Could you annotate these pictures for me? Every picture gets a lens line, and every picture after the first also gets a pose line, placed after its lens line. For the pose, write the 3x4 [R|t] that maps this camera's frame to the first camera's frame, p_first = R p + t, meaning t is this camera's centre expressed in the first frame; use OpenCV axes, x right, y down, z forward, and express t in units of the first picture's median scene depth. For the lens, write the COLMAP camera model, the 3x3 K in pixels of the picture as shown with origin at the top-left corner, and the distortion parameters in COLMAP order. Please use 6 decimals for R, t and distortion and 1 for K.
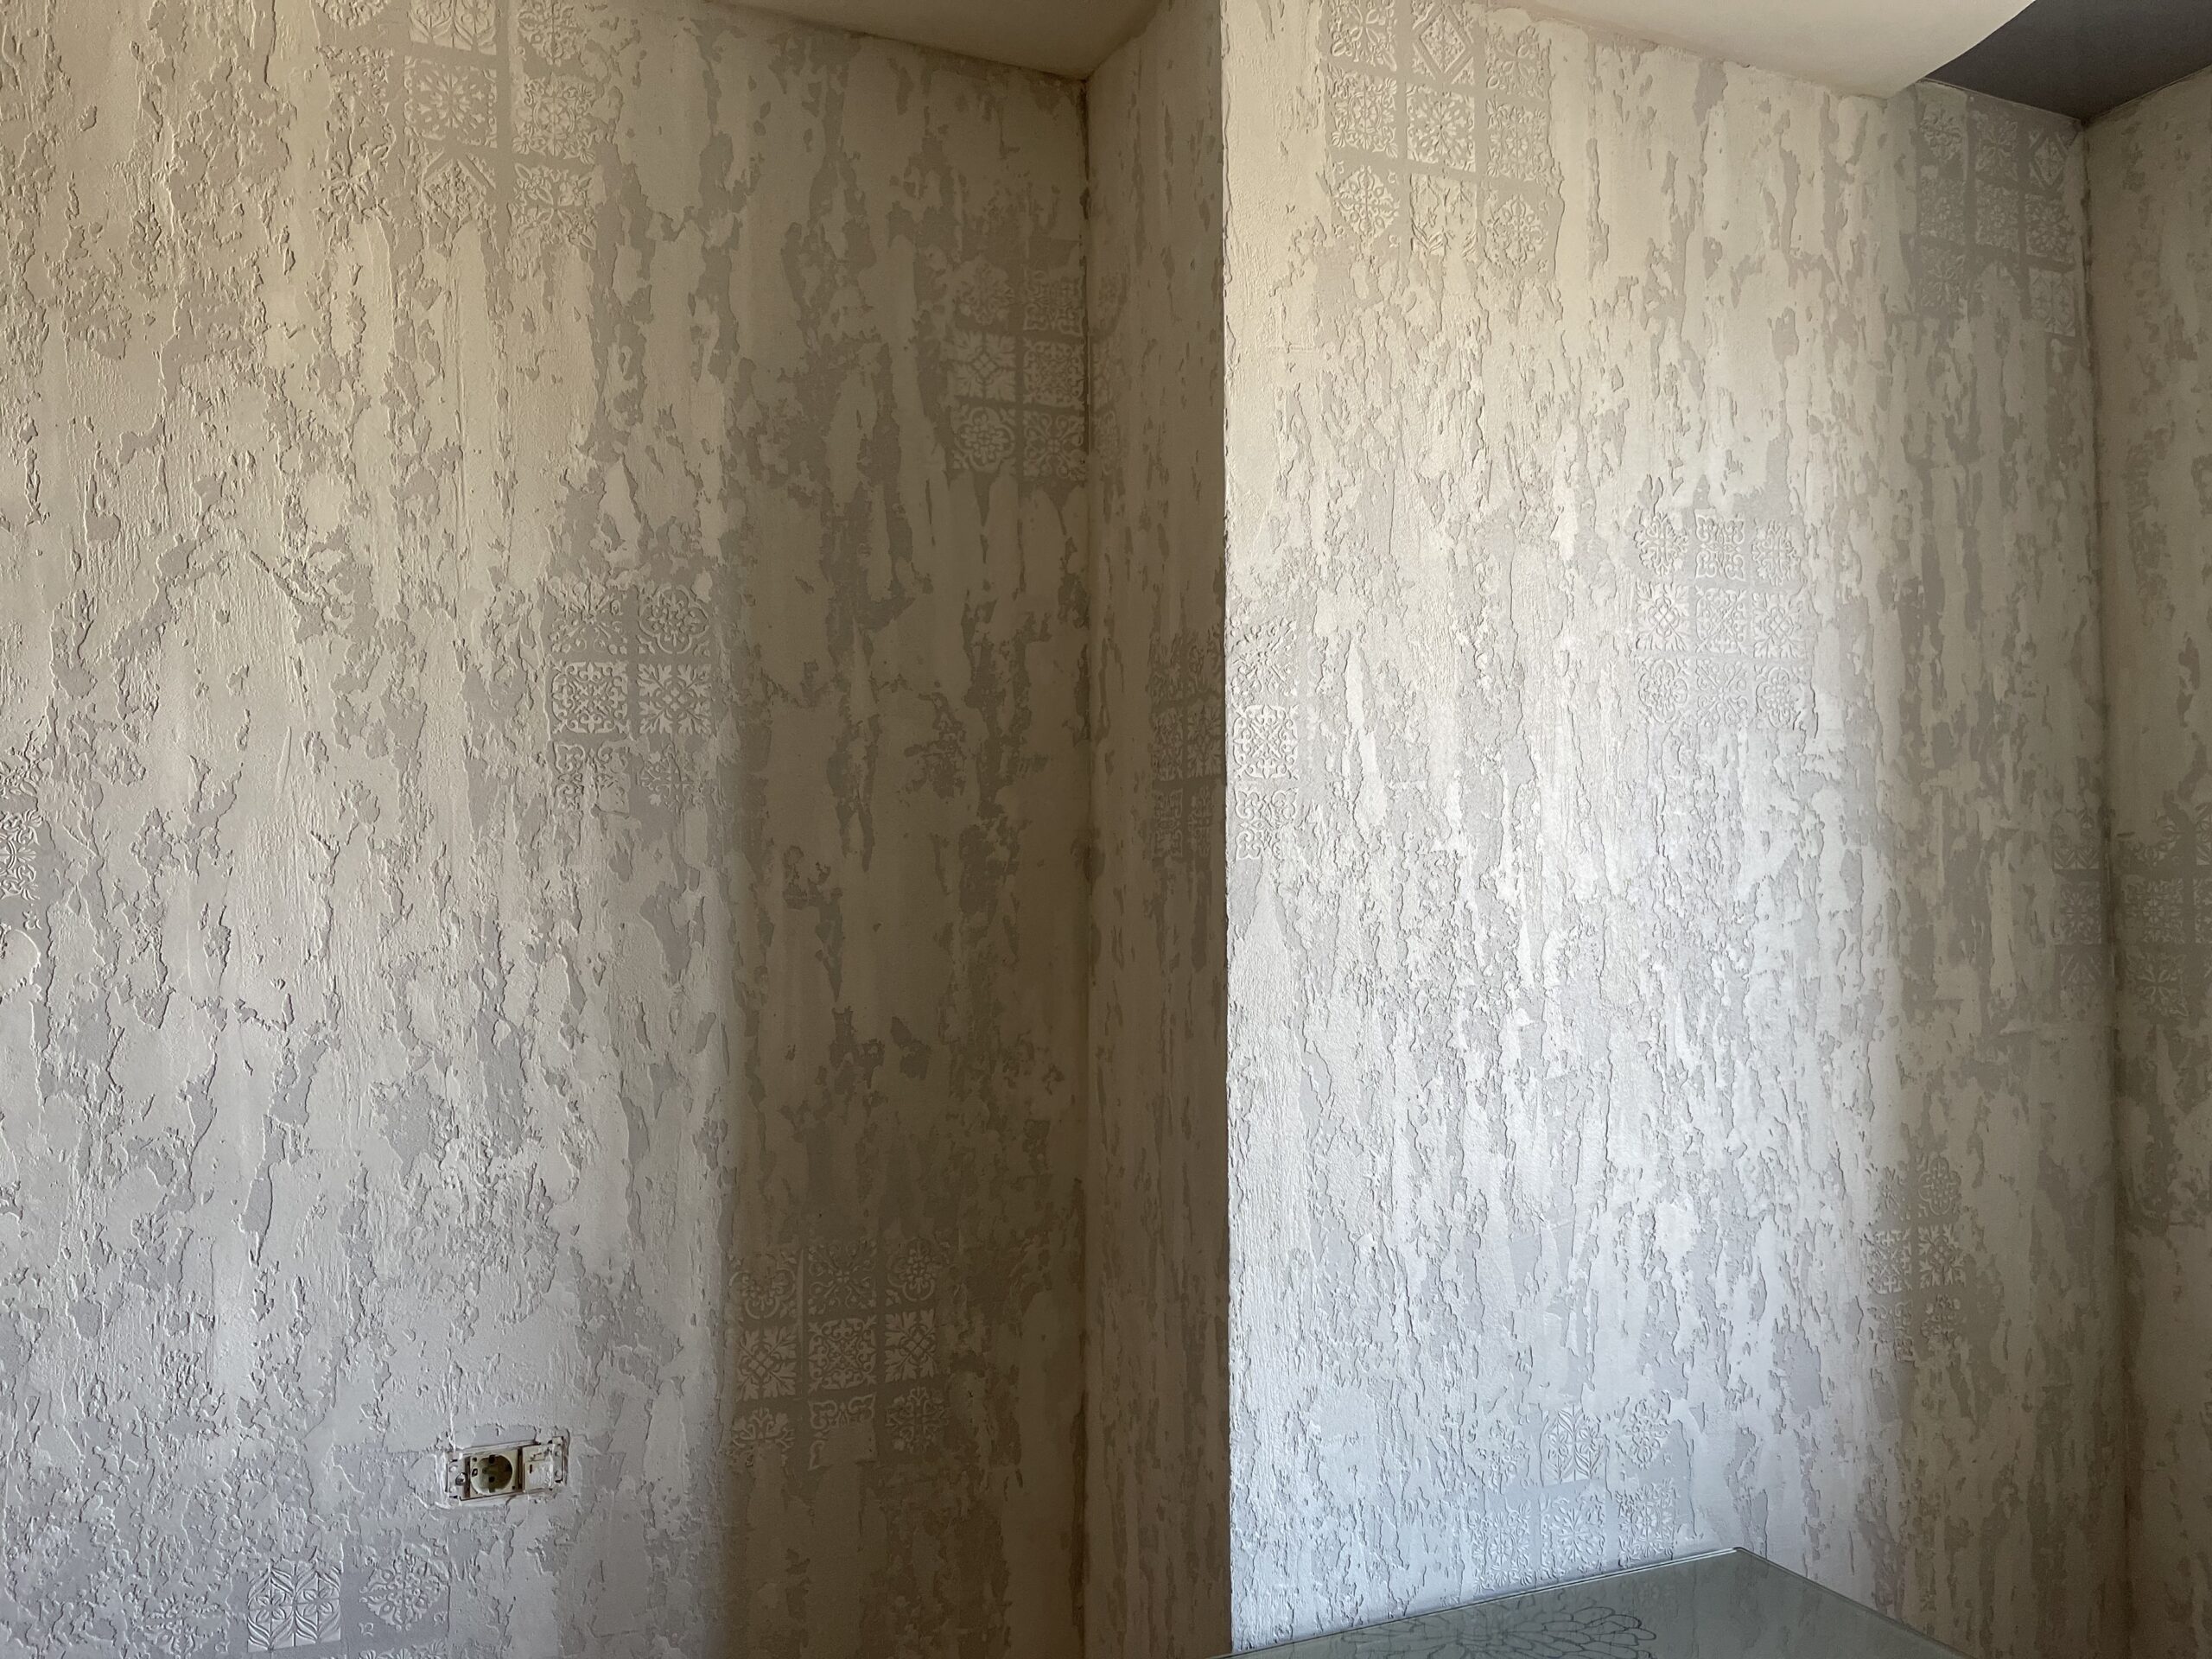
lens RADIAL K [[1655.7, 0, 1106.0], [0, 1655.7, 829.5], [0, 0, 1]] dist [0.075310, -0.096786]
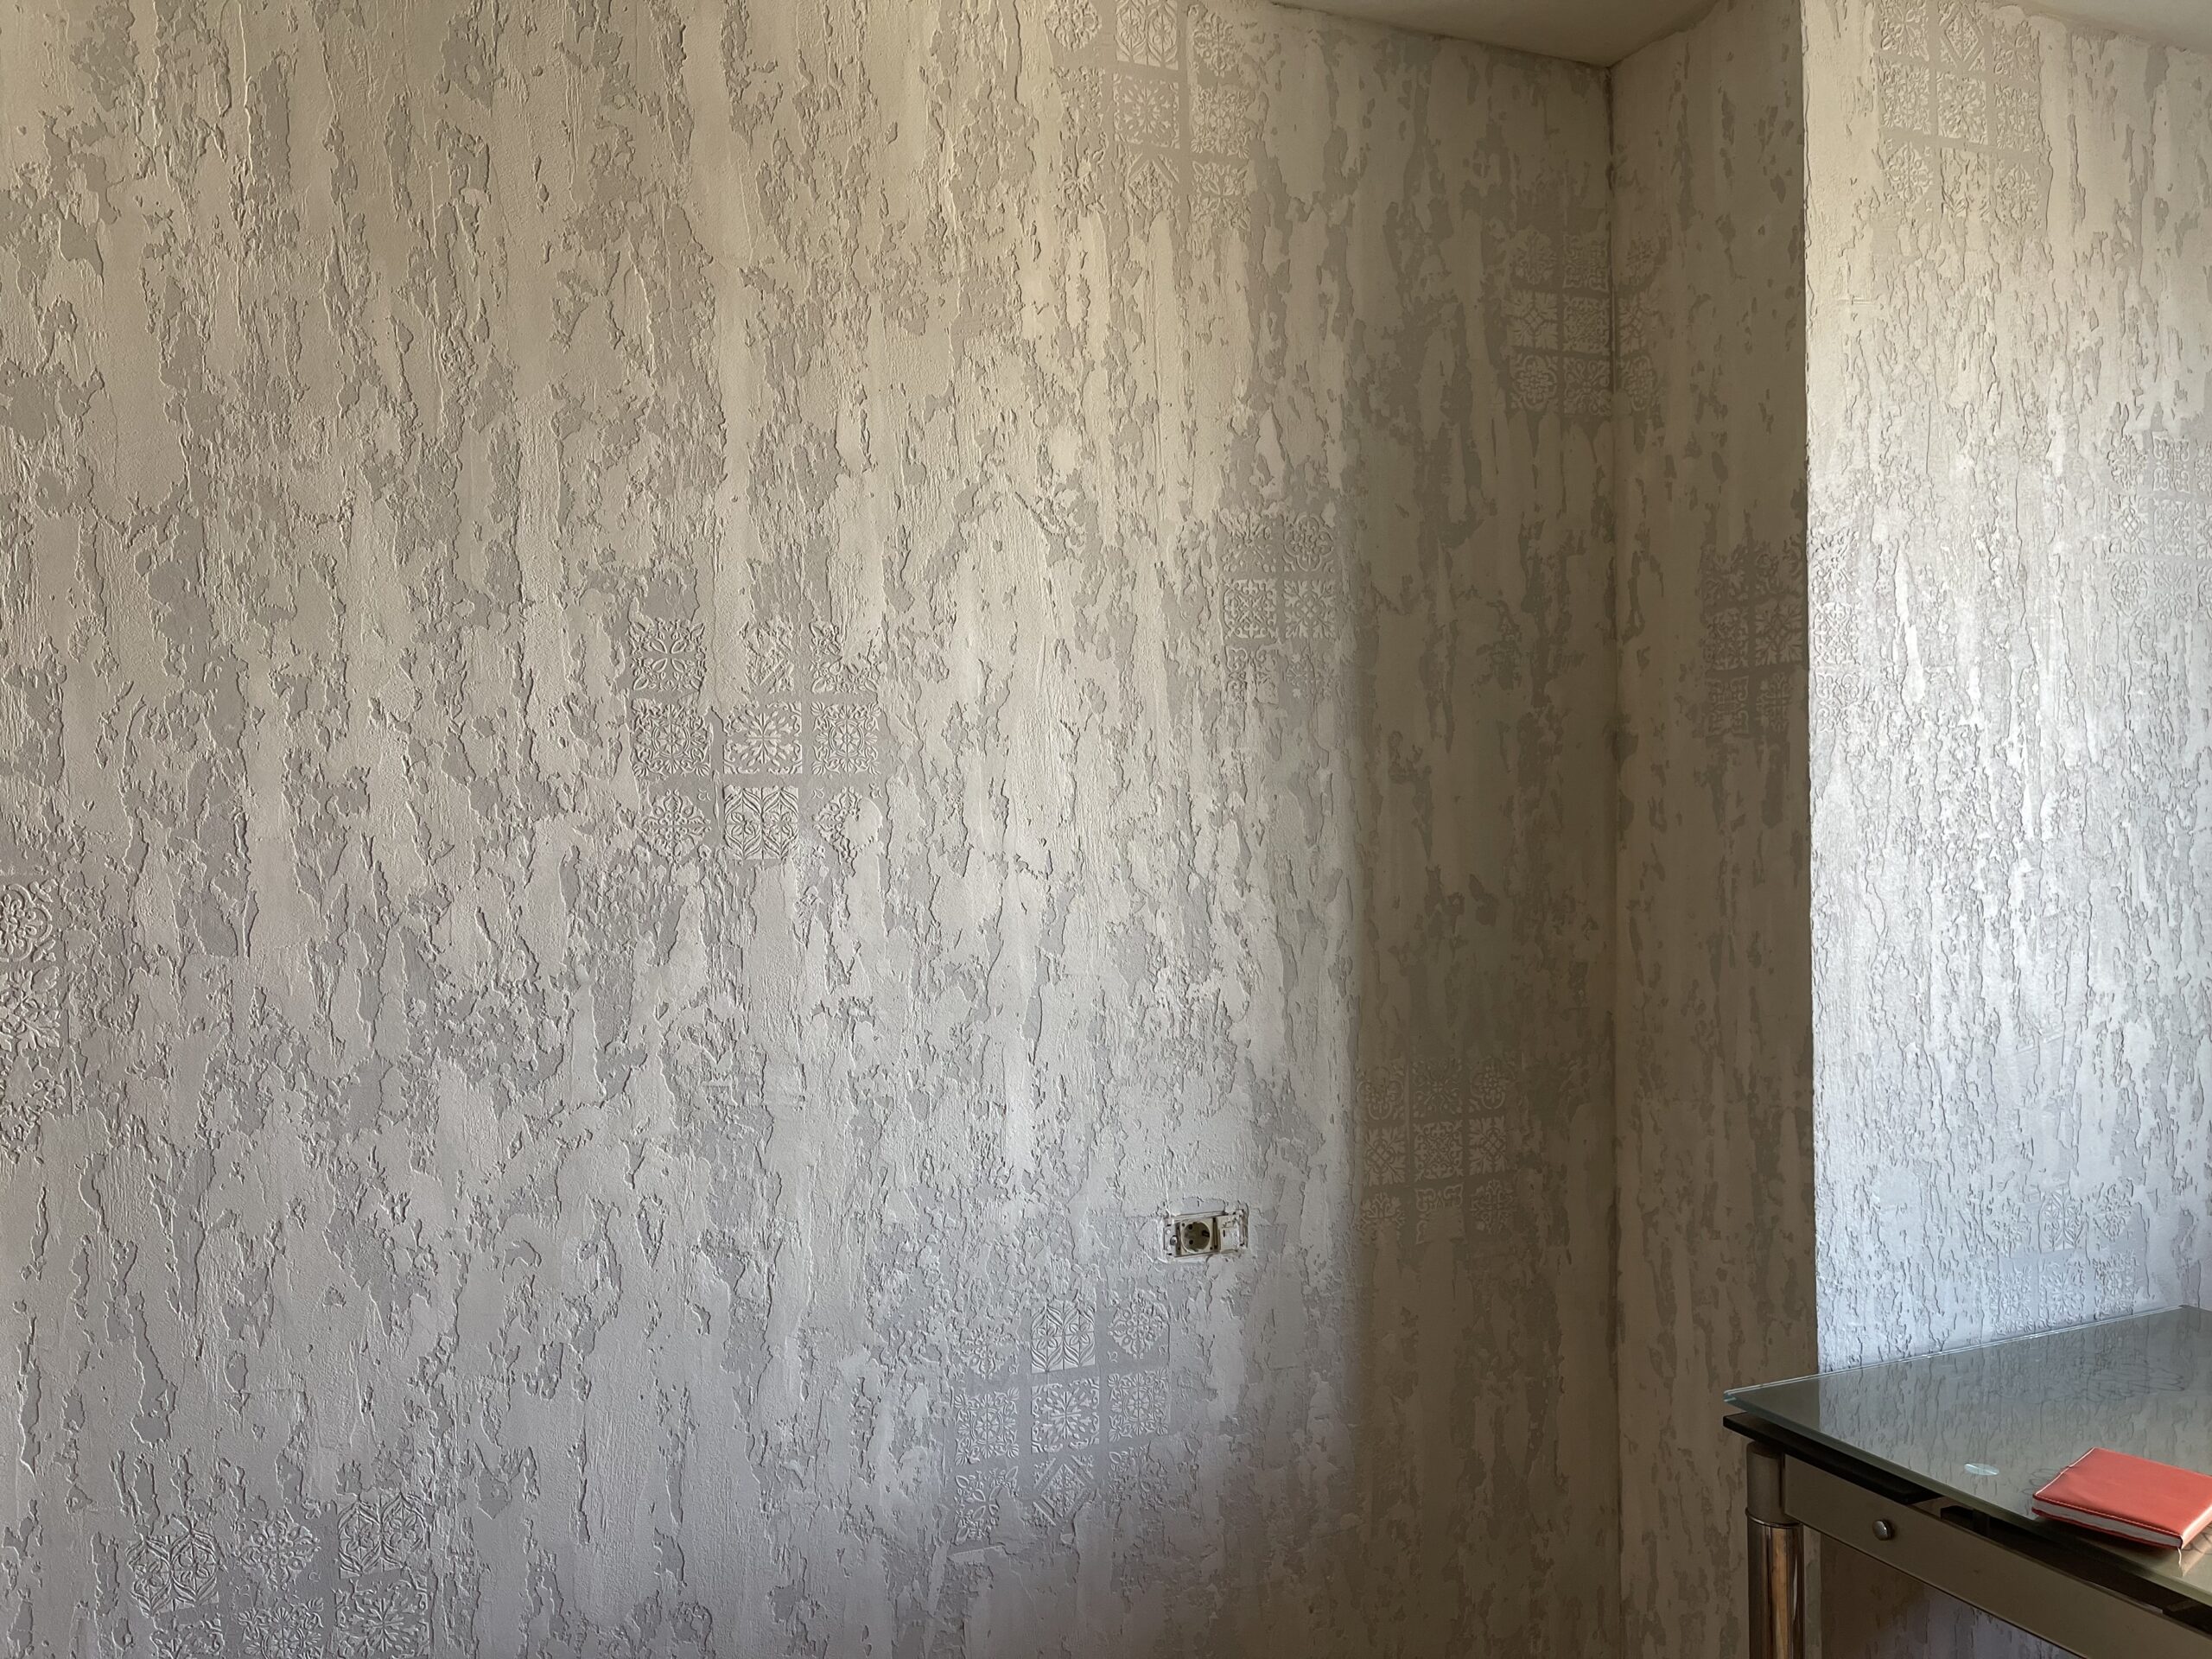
lens RADIAL K [[1655.7, 0, 1106.0], [0, 1655.7, 829.5], [0, 0, 1]] dist [0.075310, -0.096786]
pose [[0.999710, -0.012460, -0.020606, -0.382769], [0.013253, 0.999158, 0.038823, 0.032438], [0.020105, -0.039085, 0.999034, -0.208058]]
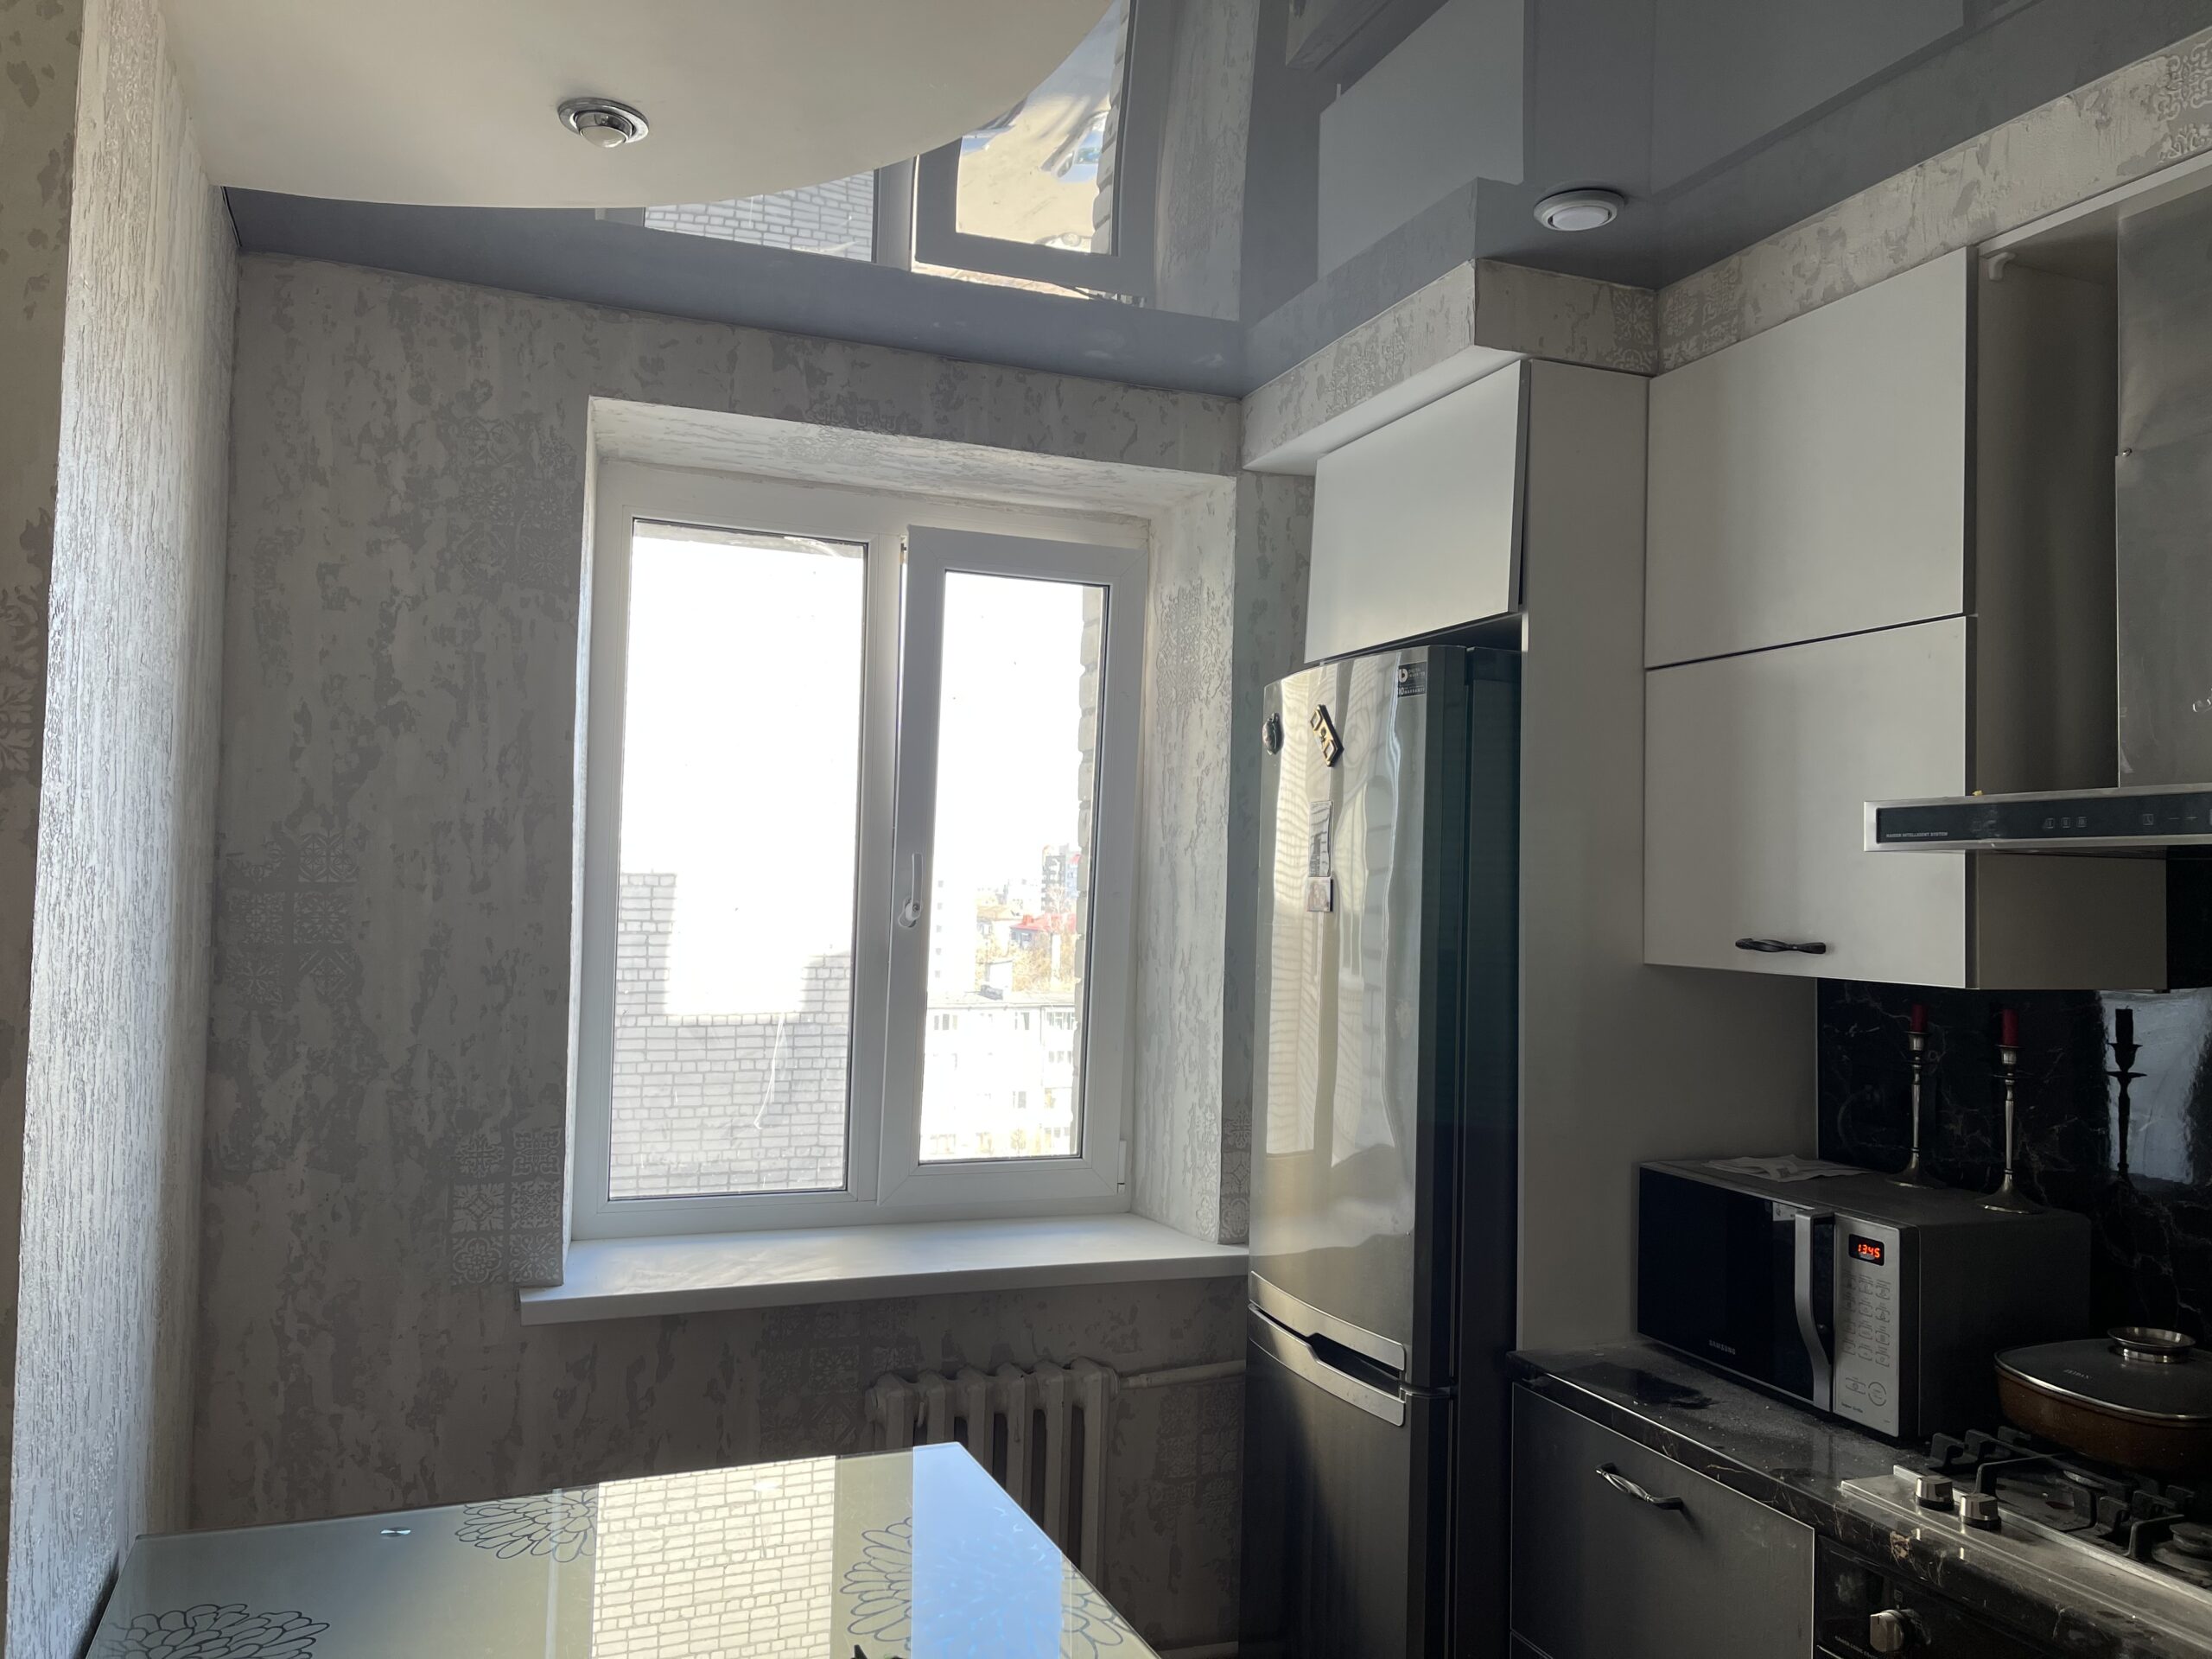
lens RADIAL K [[1655.7, 0, 1106.0], [0, 1655.7, 829.5], [0, 0, 1]] dist [0.075310, -0.096786]
pose [[0.033037, 0.043147, 0.998522, -0.693105], [-0.056790, 0.997535, -0.041225, -0.000902], [-0.997839, -0.055345, 0.035406, 0.407654]]
